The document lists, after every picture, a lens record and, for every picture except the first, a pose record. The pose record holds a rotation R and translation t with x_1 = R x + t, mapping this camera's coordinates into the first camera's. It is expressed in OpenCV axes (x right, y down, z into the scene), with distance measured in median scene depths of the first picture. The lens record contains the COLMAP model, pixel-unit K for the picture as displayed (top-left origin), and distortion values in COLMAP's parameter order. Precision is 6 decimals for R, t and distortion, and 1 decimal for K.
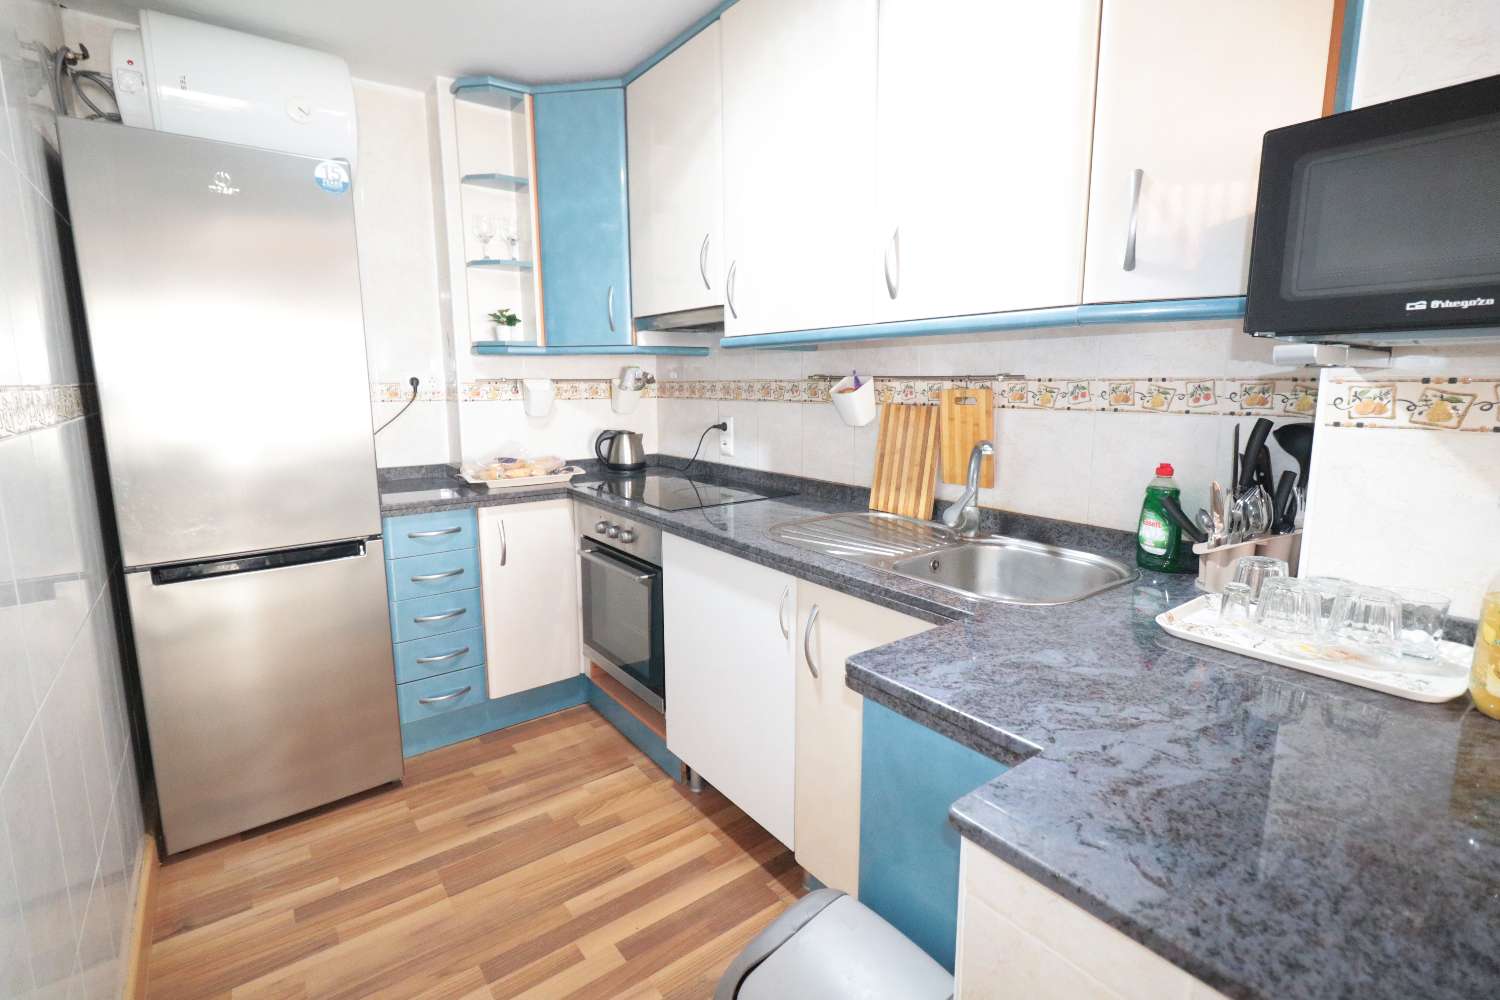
lens RADIAL K [[687.5, 0, 740.4], [0, 687.5, 486.4], [0, 0, 1]] dist [0.001950, 0.000669]
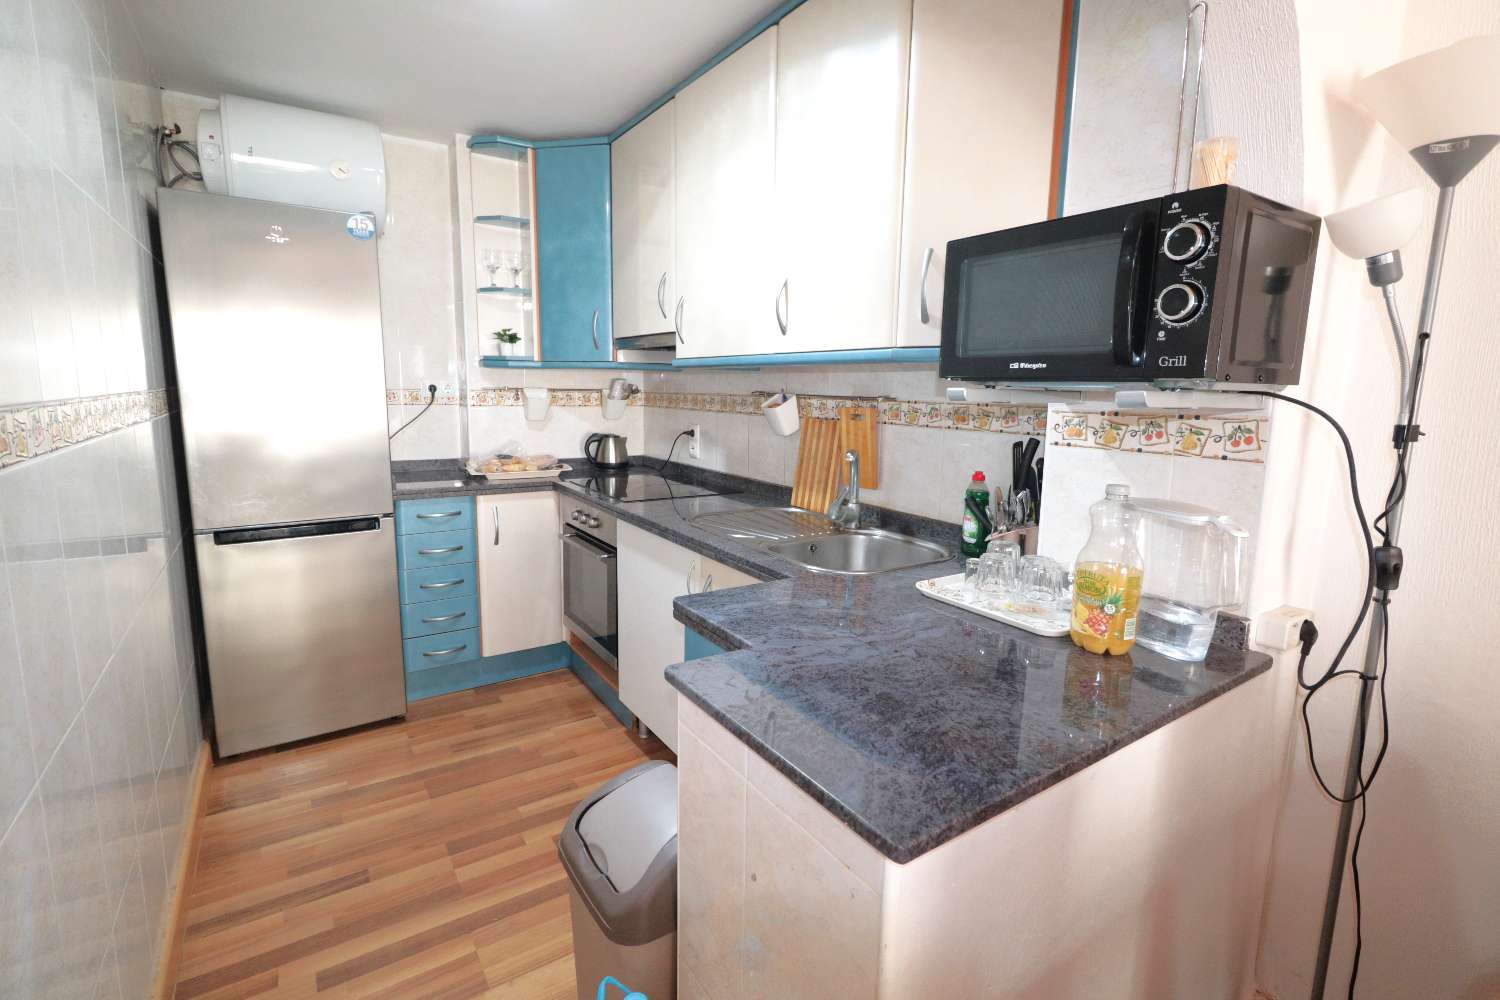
lens RADIAL K [[690.6, 0, 747.7], [0, 690.6, 491.4], [0, 0, 1]] dist [0.000798, 0.000039]
pose [[0.997991, 0.030604, -0.055482, 0.181925], [-0.030715, 0.999528, -0.001142, 0.012477], [0.055421, 0.002843, 0.998459, -0.202925]]
